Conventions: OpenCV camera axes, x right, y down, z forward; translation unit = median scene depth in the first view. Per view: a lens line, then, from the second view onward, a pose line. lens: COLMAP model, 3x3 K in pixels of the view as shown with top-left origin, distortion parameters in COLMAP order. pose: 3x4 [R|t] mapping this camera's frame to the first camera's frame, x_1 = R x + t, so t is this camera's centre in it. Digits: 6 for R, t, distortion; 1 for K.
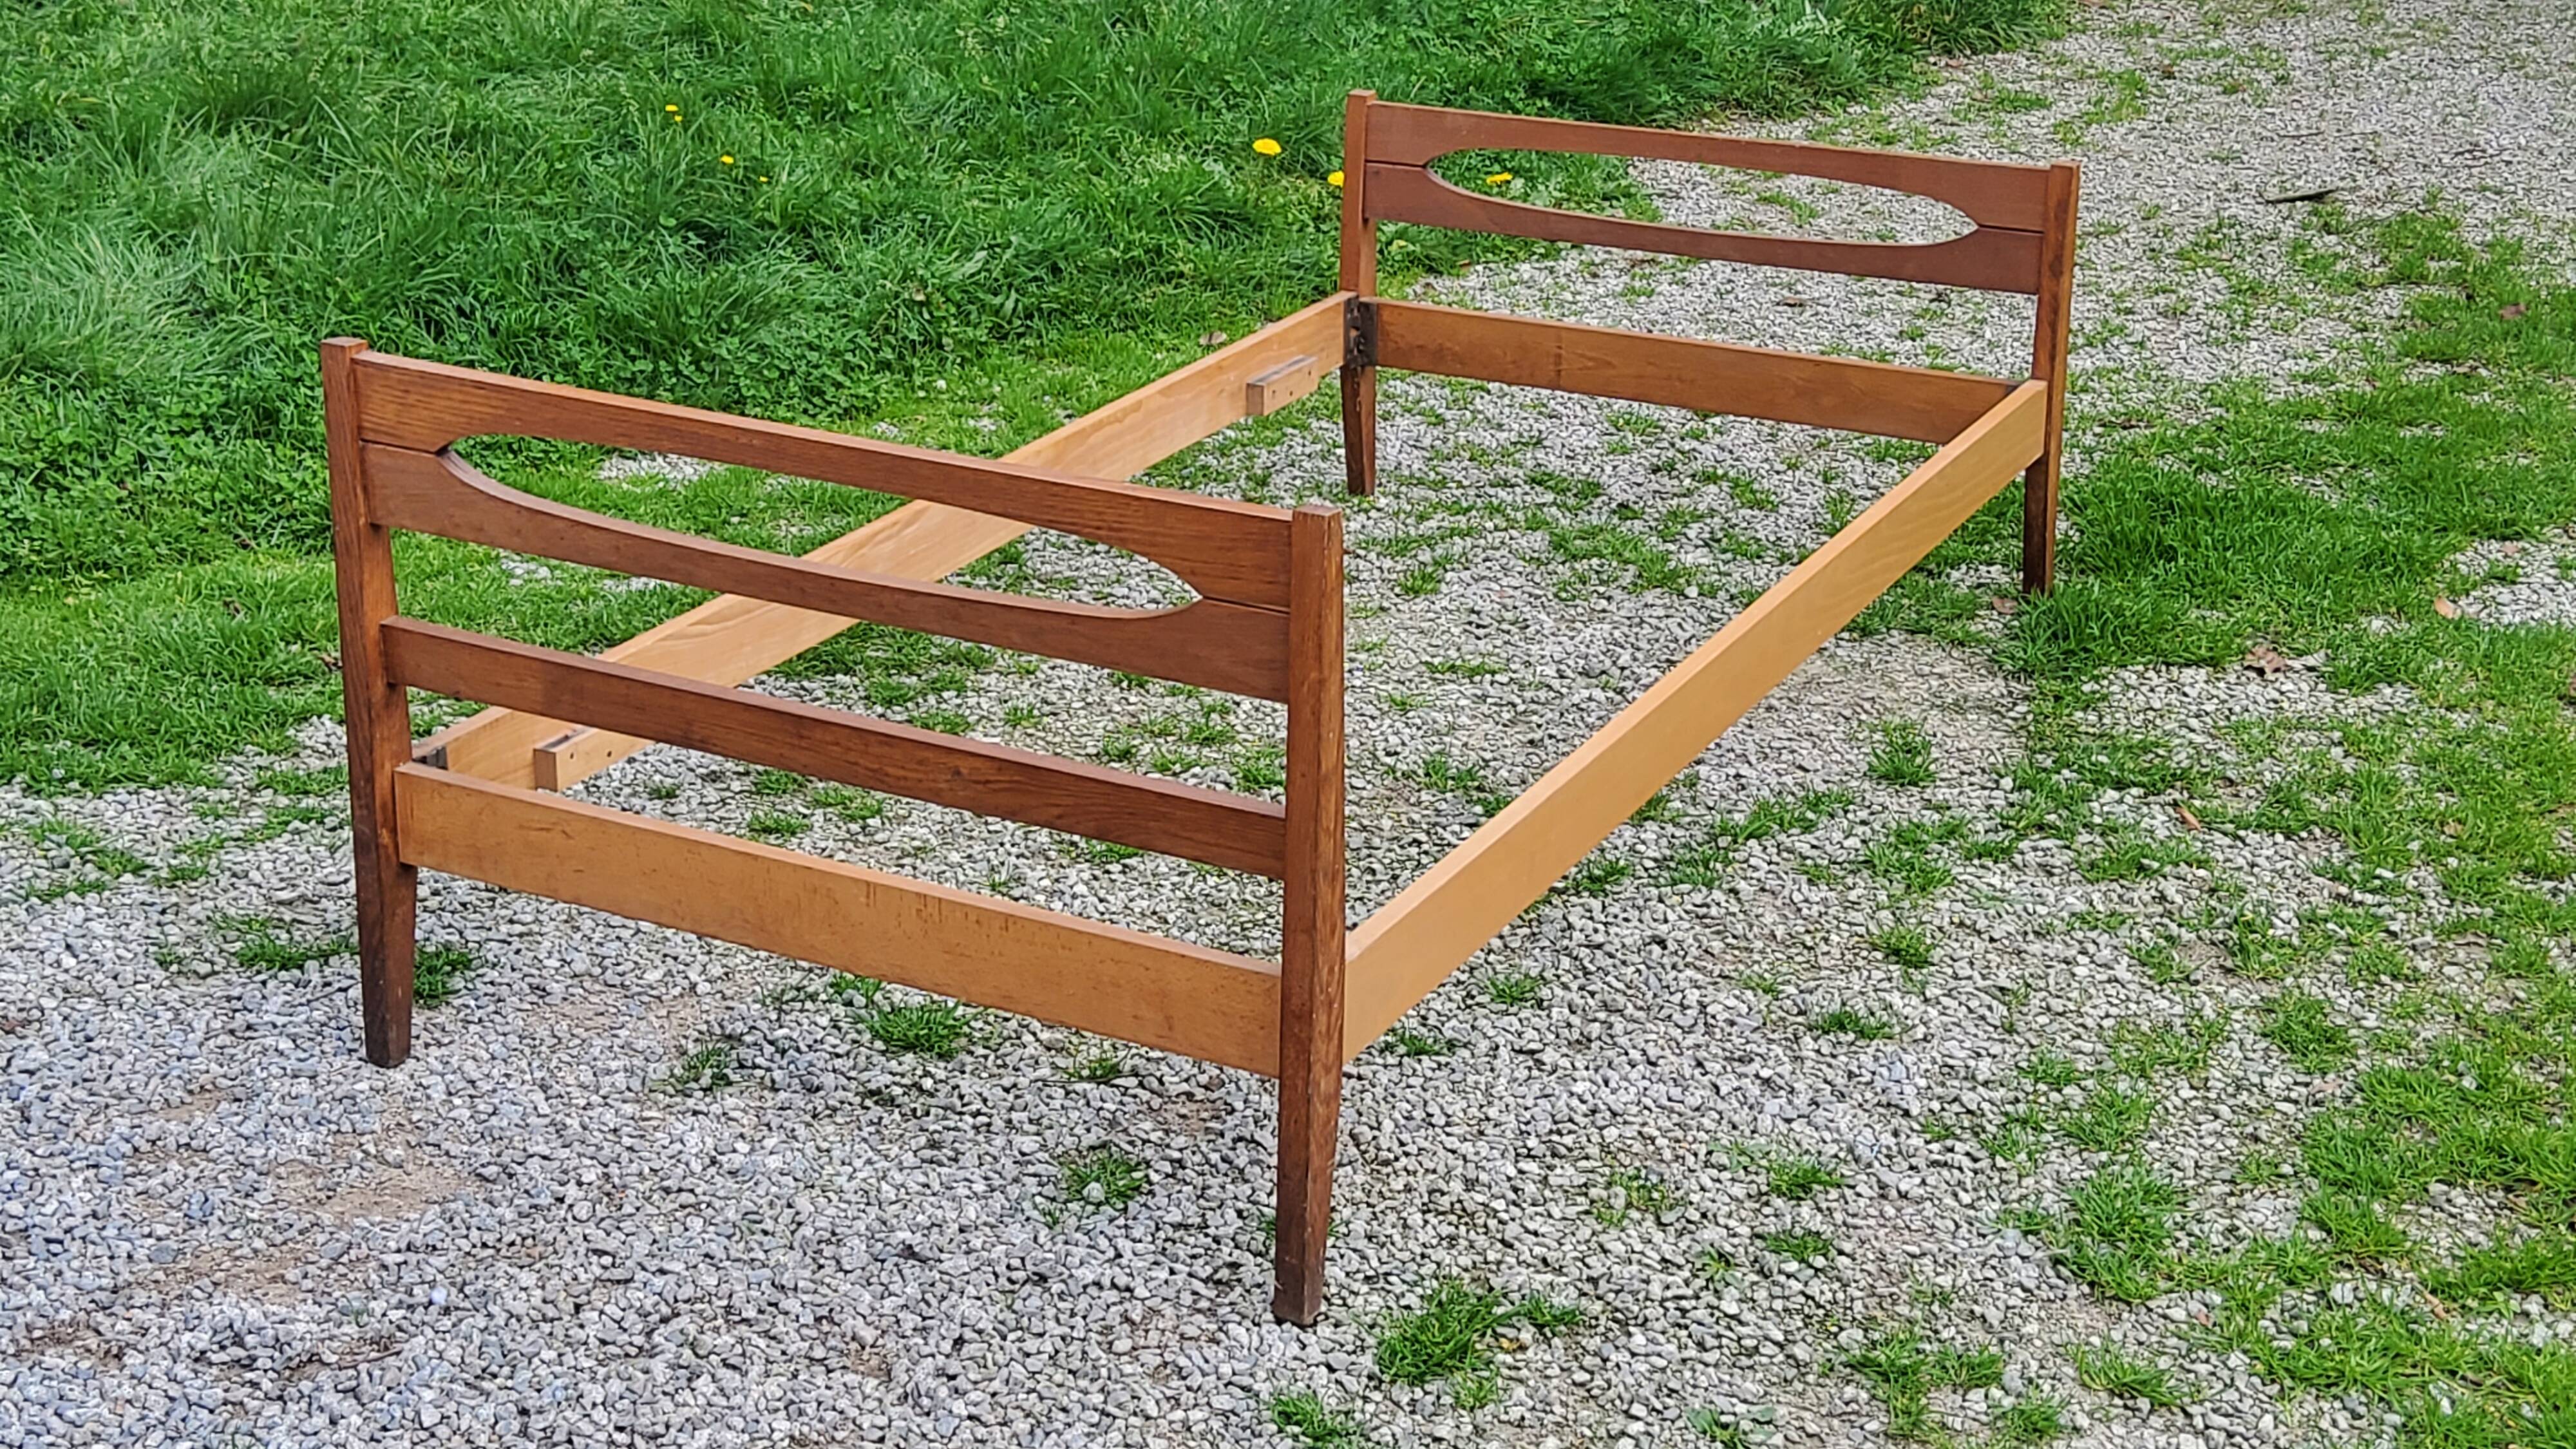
lens RADIAL K [[3803.5, 0, 1287.9], [0, 3803.5, 742.2], [0, 0, 1]] dist [0.109953, 0.000000]
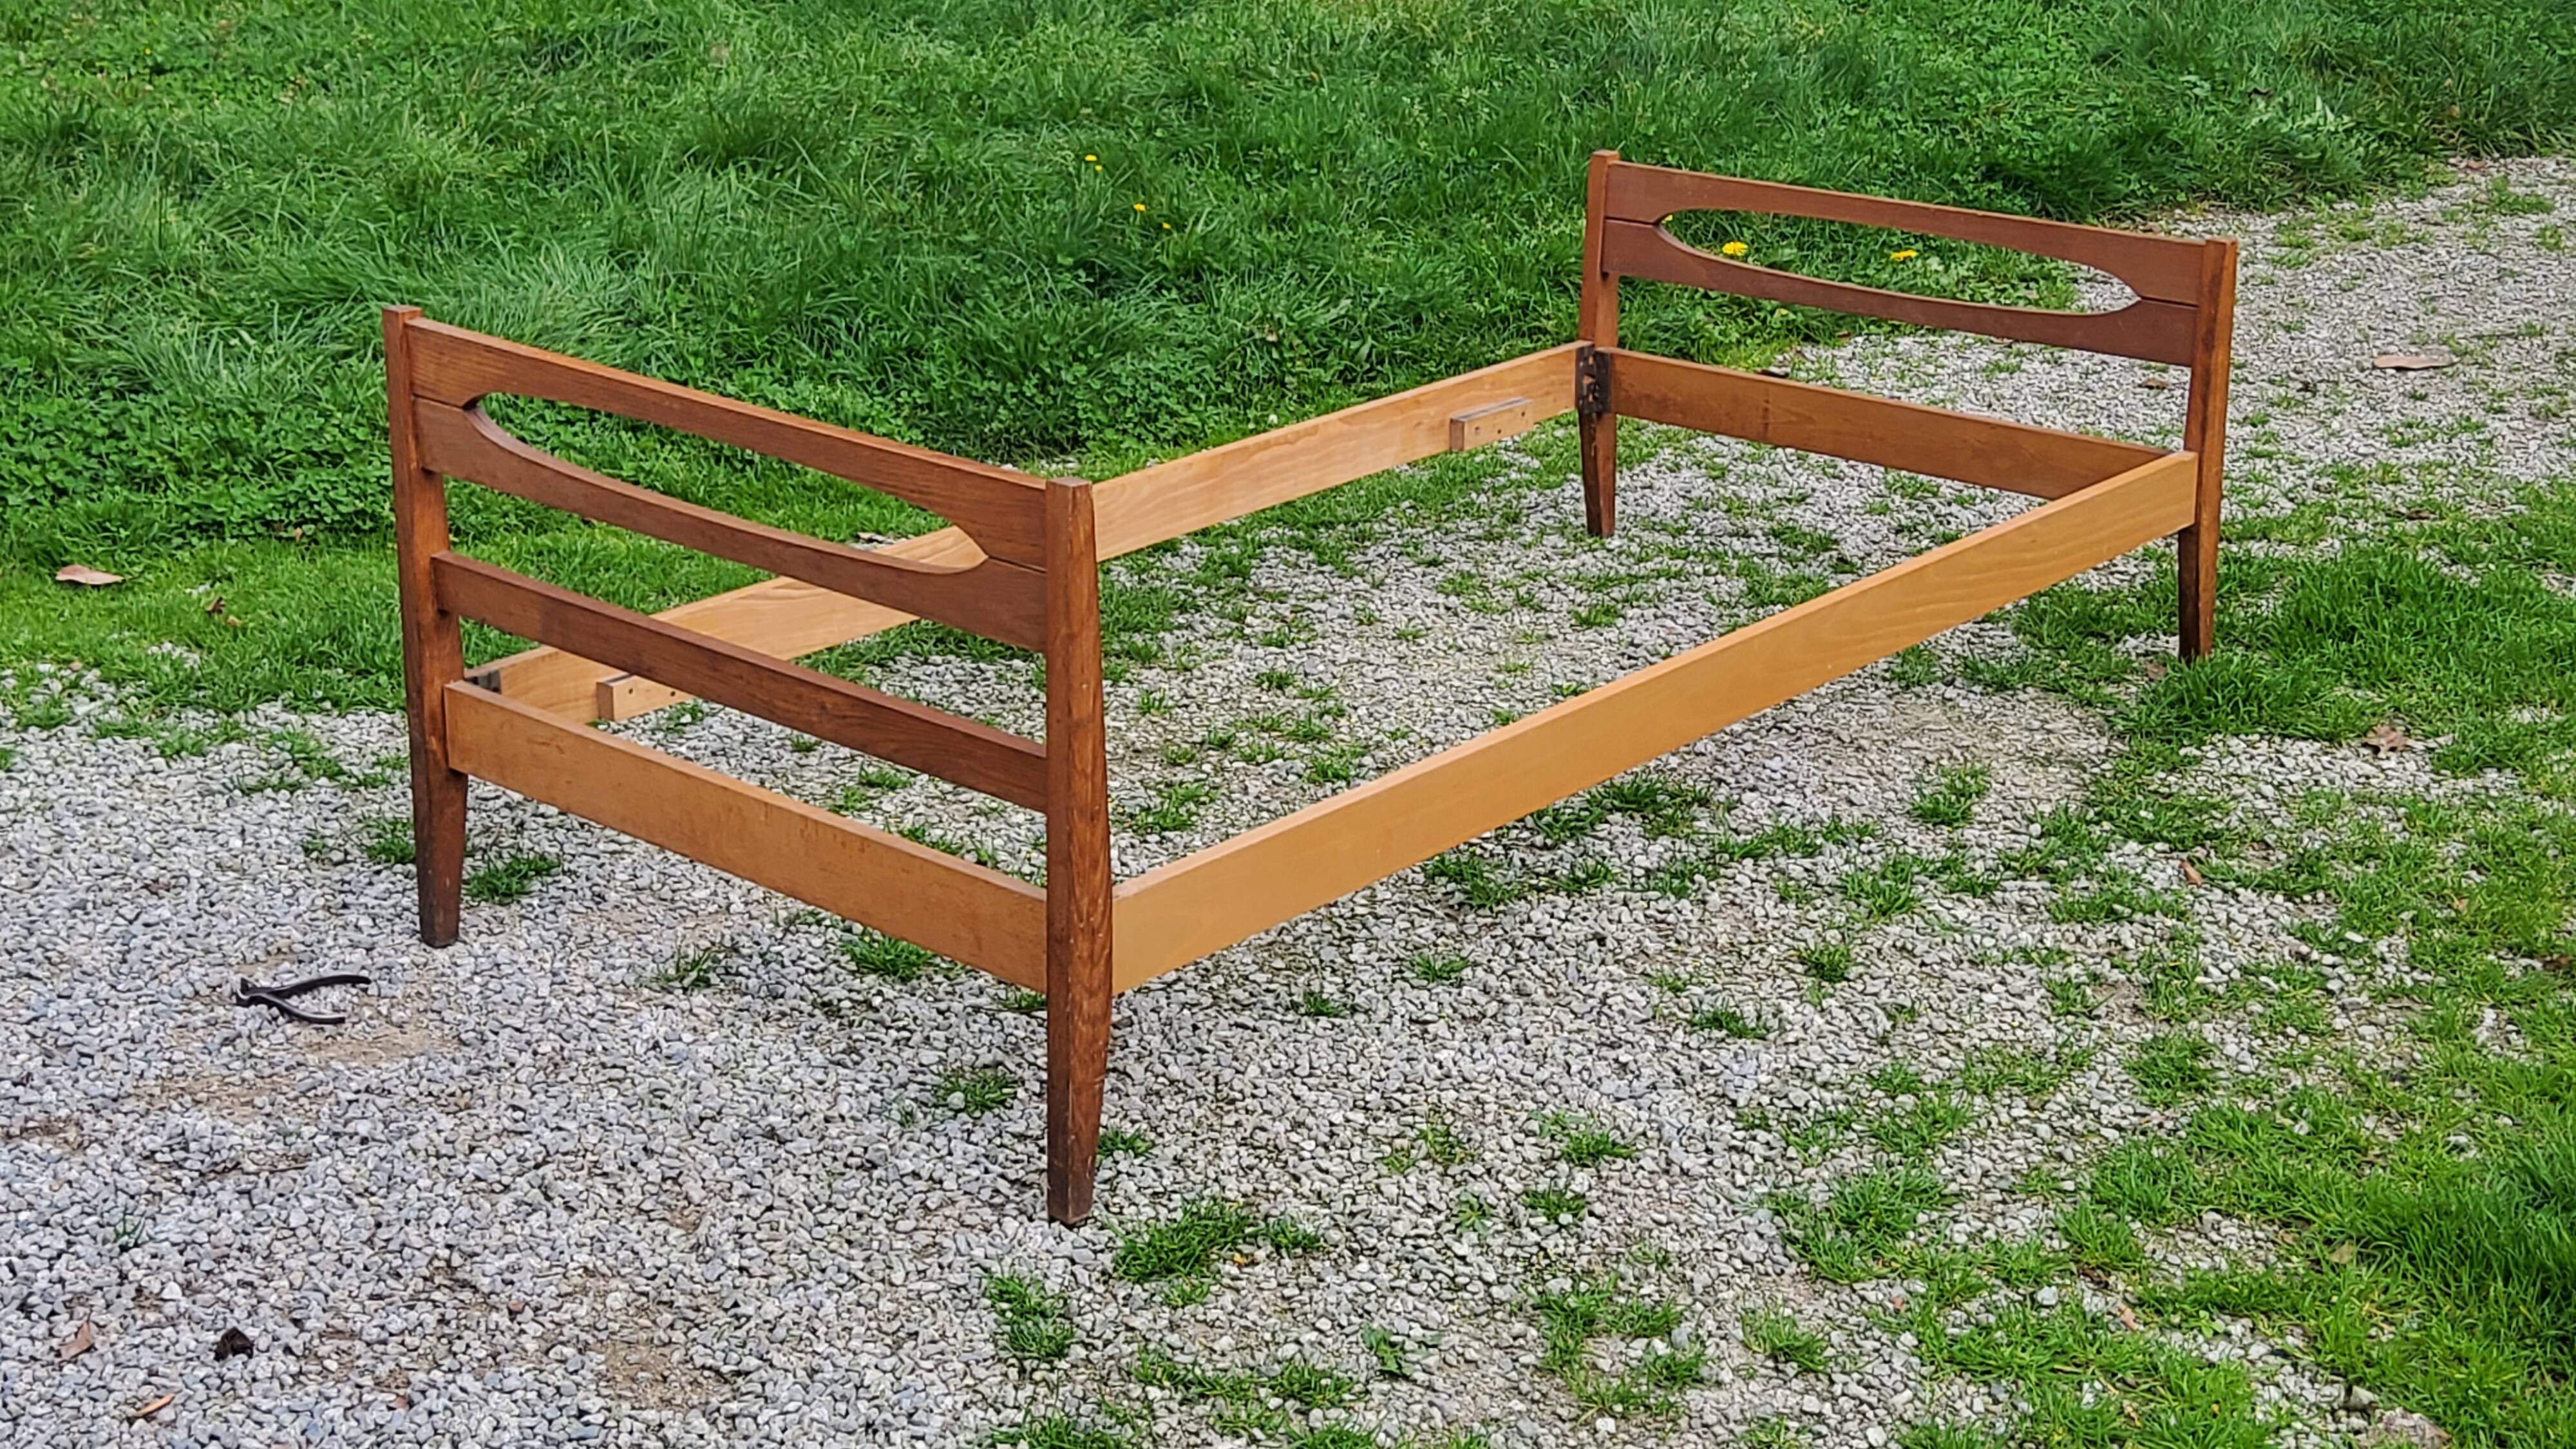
lens RADIAL K [[3803.5, 0, 1288.5], [0, 3803.5, 720.0], [0, 0, 1]] dist [0.109953, 0.000000]
pose [[0.971225, 0.068161, -0.228202, 0.241940], [-0.075284, 0.996905, -0.022646, 0.021329], [0.225952, 0.039174, 0.973350, -0.053197]]
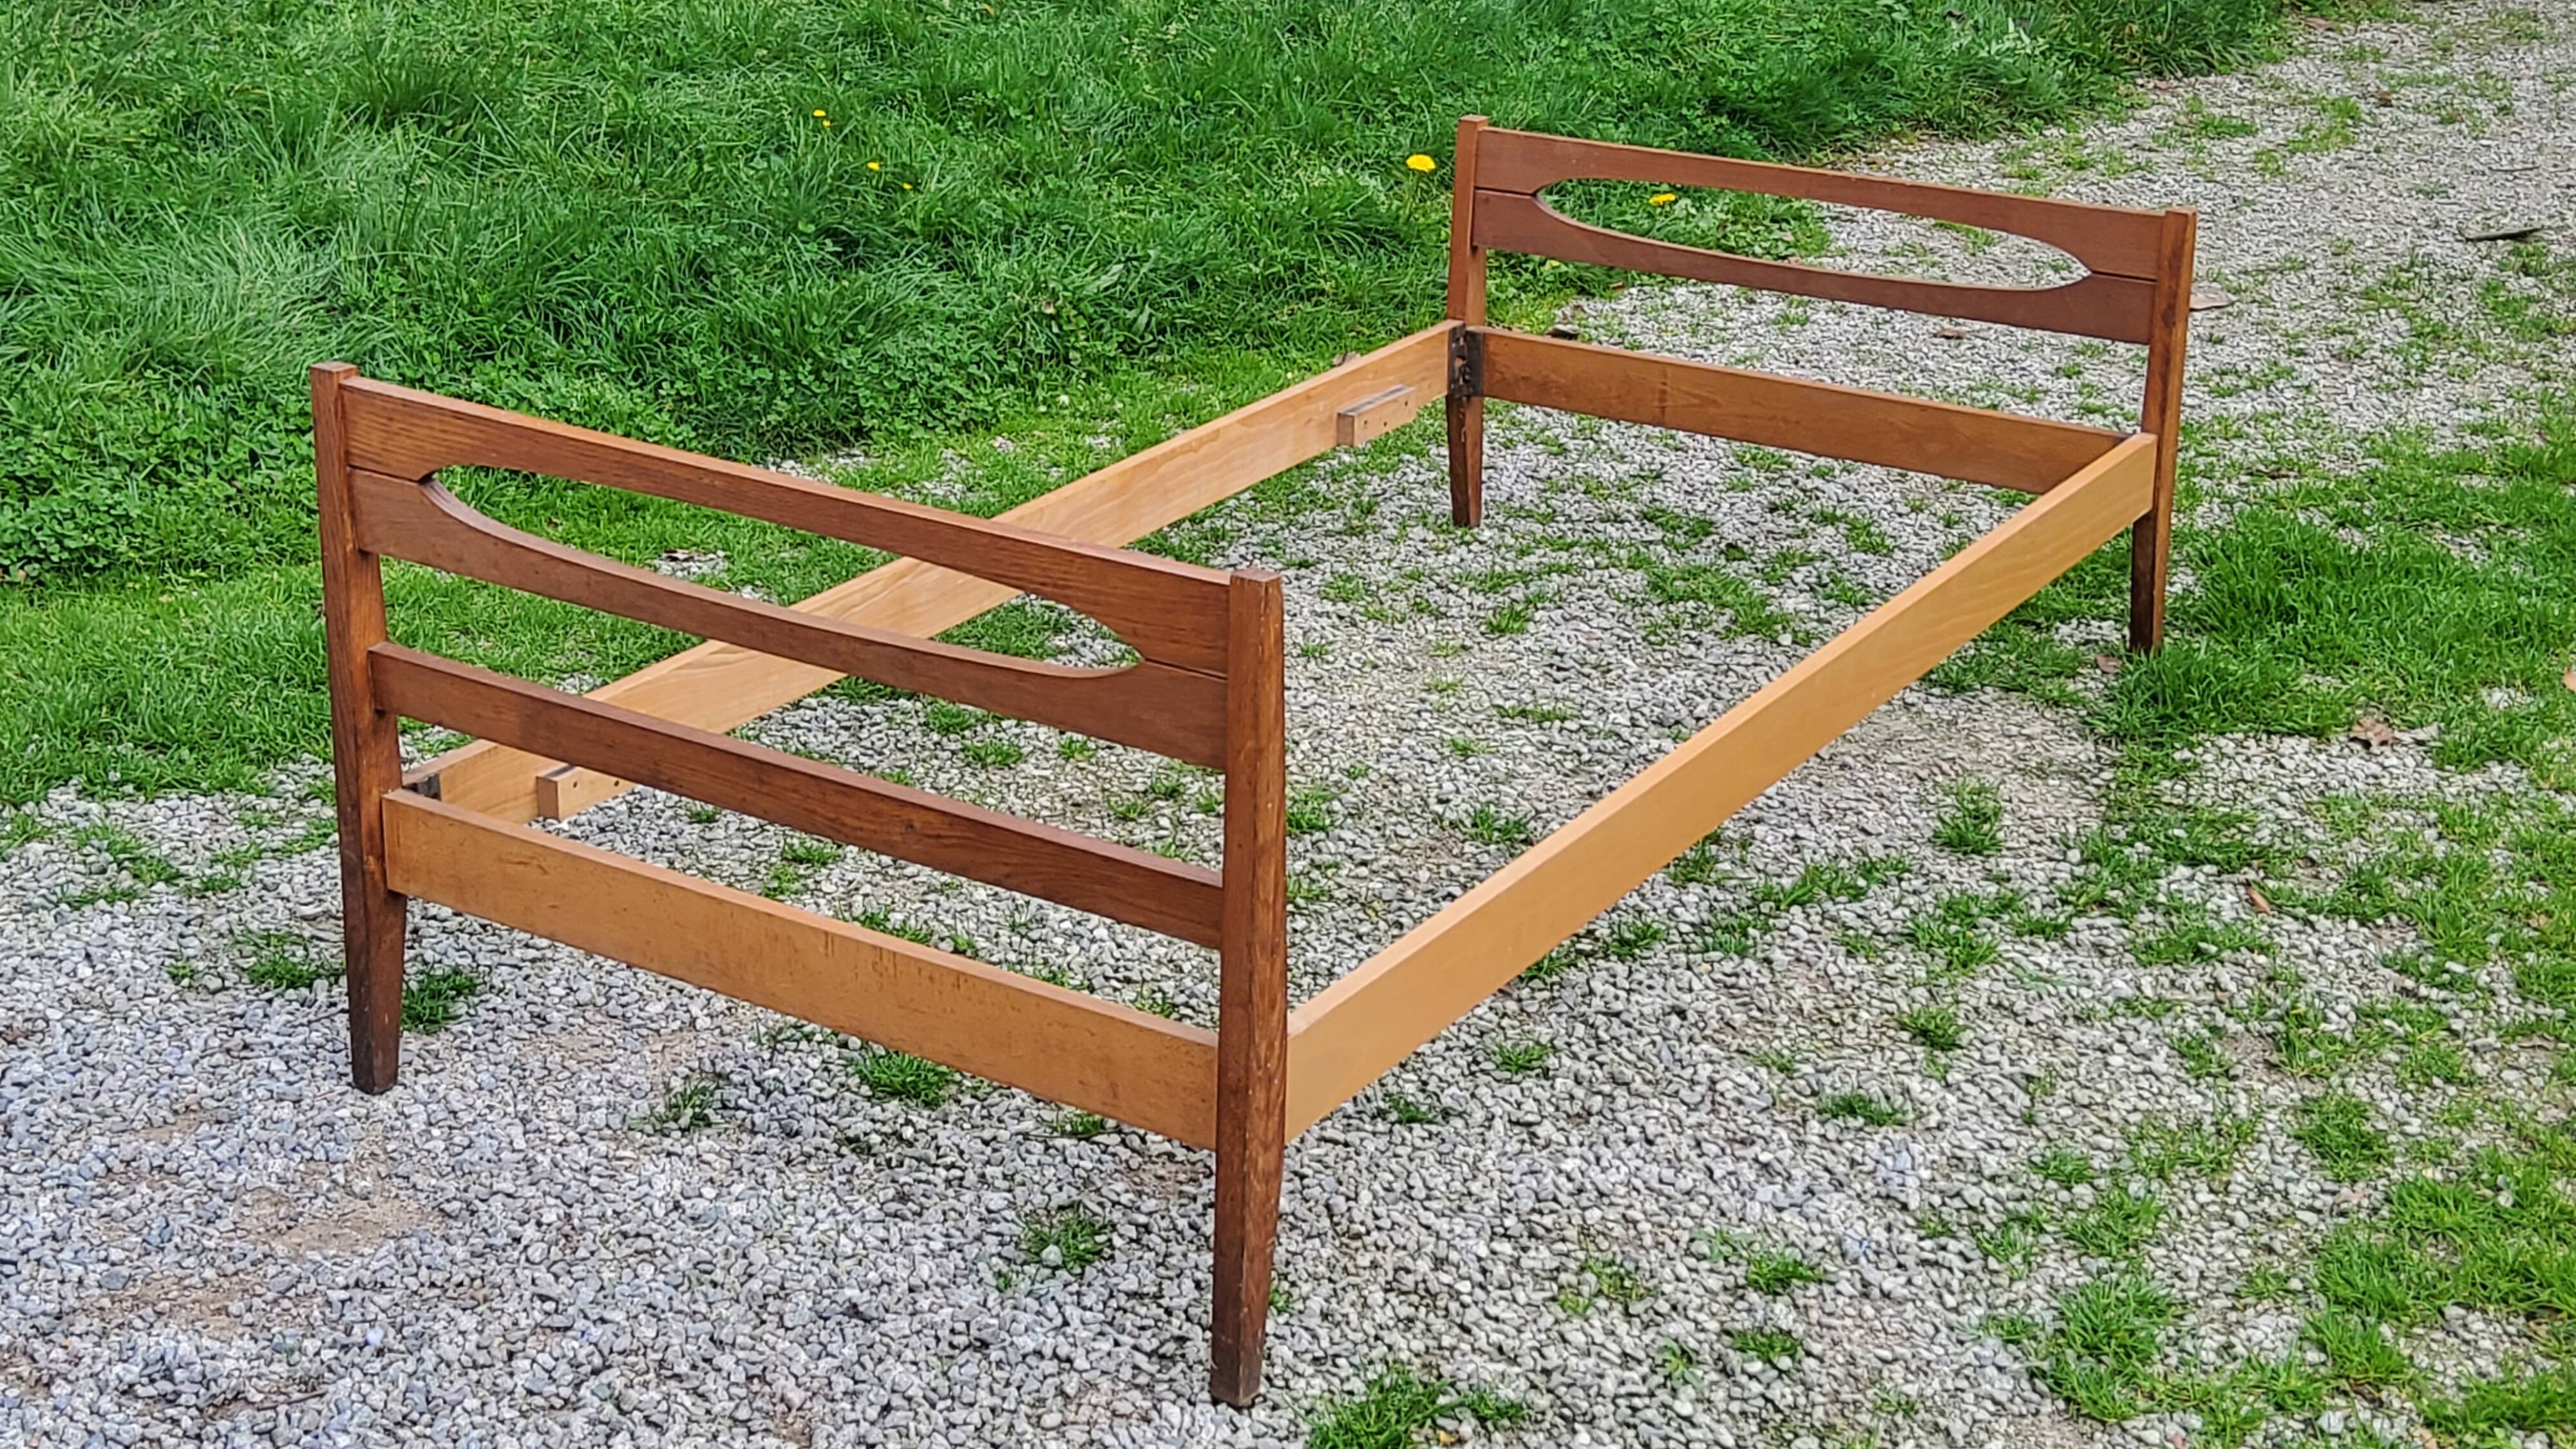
lens RADIAL K [[3803.5, 0, 1288.9], [0, 3803.5, 734.8], [0, 0, 1]] dist [0.109953, 0.000000]
pose [[0.996660, 0.033302, -0.074568, 0.065785], [-0.033143, 0.999445, 0.003368, -0.017641], [0.074639, -0.000885, 0.997210, 0.022423]]
